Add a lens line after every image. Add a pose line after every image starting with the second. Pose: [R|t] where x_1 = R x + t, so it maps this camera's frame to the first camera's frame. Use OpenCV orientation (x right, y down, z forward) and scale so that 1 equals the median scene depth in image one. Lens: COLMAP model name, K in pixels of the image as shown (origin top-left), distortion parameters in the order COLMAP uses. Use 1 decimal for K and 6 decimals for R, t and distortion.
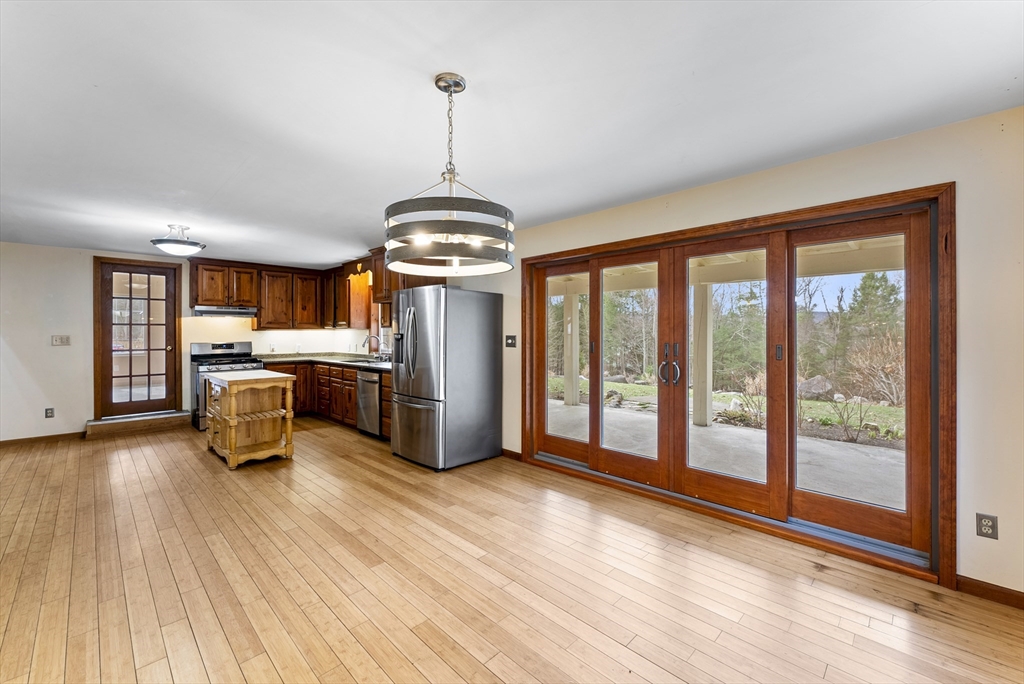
lens RADIAL K [[418.3, 0, 516.8], [0, 418.3, 331.3], [0, 0, 1]] dist [0.001345, -0.000122]
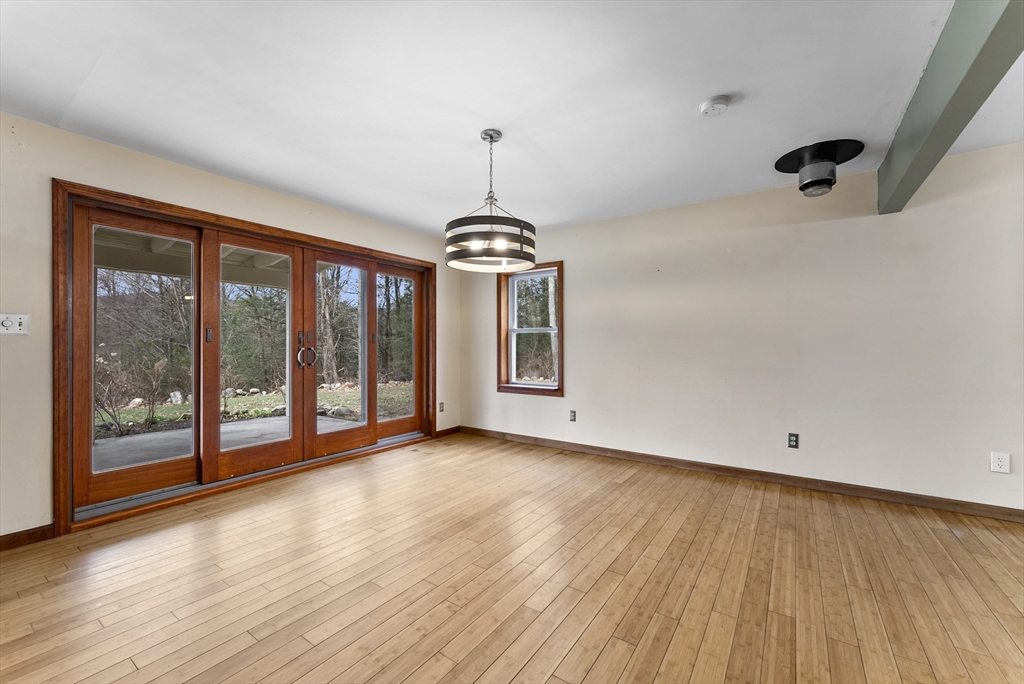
lens RADIAL K [[412.5, 0, 512.2], [0, 412.5, 341.1], [0, 0, 1]] dist [0.000471, -0.000363]
pose [[-0.167790, 0.013061, 0.985736, -0.702744], [-0.002560, 0.999903, -0.013684, 0.057648], [-0.985819, -0.004820, -0.167740, 0.525635]]
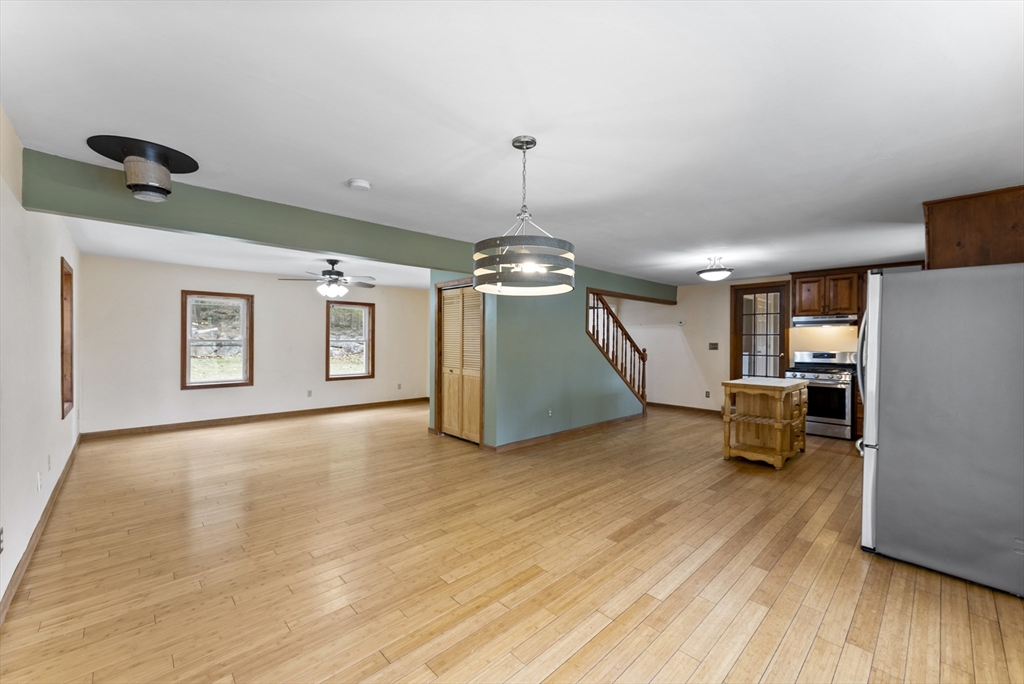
lens RADIAL K [[408.3, 0, 511.6], [0, 408.3, 341.5], [0, 0, 1]] dist [0.000826, 0.000124]
pose [[-0.040243, 0.005358, -0.999176, 0.486147], [-0.004573, 0.999974, 0.005546, 0.000350], [0.999179, 0.004793, -0.040217, 0.458625]]
